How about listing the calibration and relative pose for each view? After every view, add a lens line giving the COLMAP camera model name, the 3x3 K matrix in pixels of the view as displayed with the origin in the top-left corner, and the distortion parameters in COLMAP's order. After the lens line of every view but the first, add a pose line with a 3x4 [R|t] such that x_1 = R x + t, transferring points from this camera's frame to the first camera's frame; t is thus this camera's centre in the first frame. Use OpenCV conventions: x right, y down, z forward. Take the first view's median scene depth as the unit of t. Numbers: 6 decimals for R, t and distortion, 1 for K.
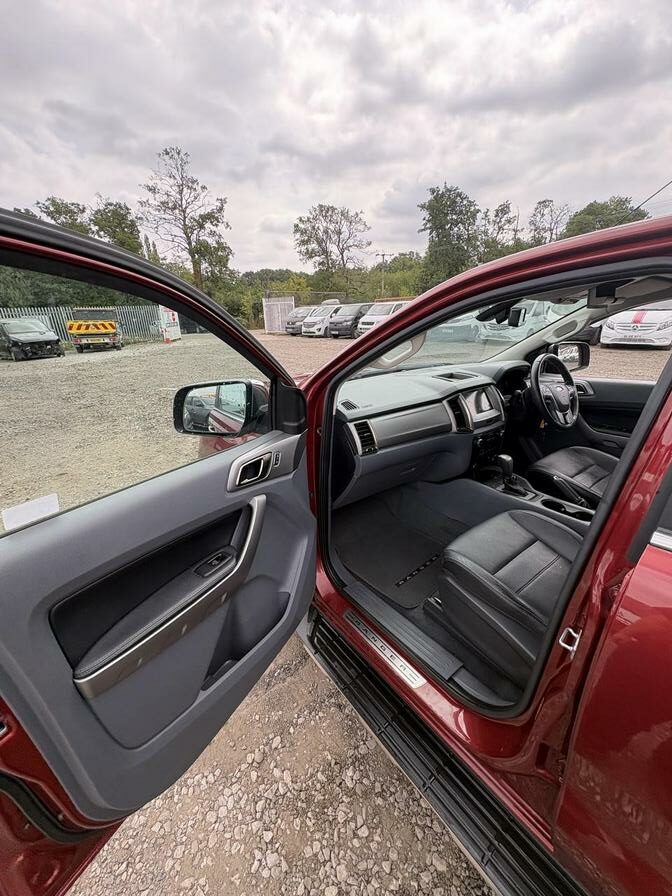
lens RADIAL K [[357.2, 0, 331.1], [0, 357.2, 443.4], [0, 0, 1]] dist [0.001246, -0.000206]
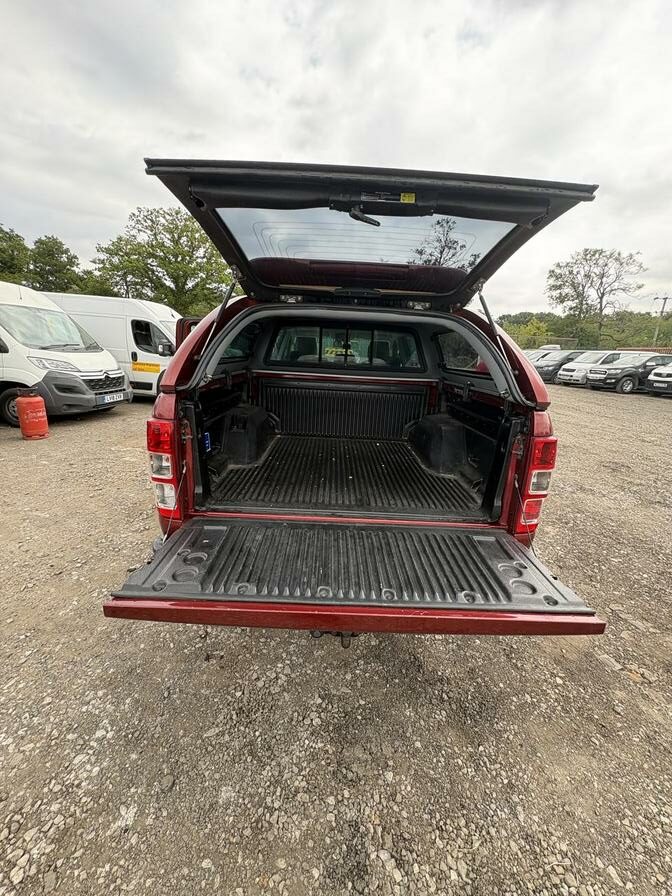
lens RADIAL K [[357.2, 0, 335.8], [0, 357.2, 448.9], [0, 0, 1]] dist [0.001246, -0.000206]
pose [[0.802747, 0.222287, -0.553341, 0.078396], [-0.267387, 0.963589, -0.000815, 0.023058], [0.533012, 0.148610, 0.832955, -0.065573]]
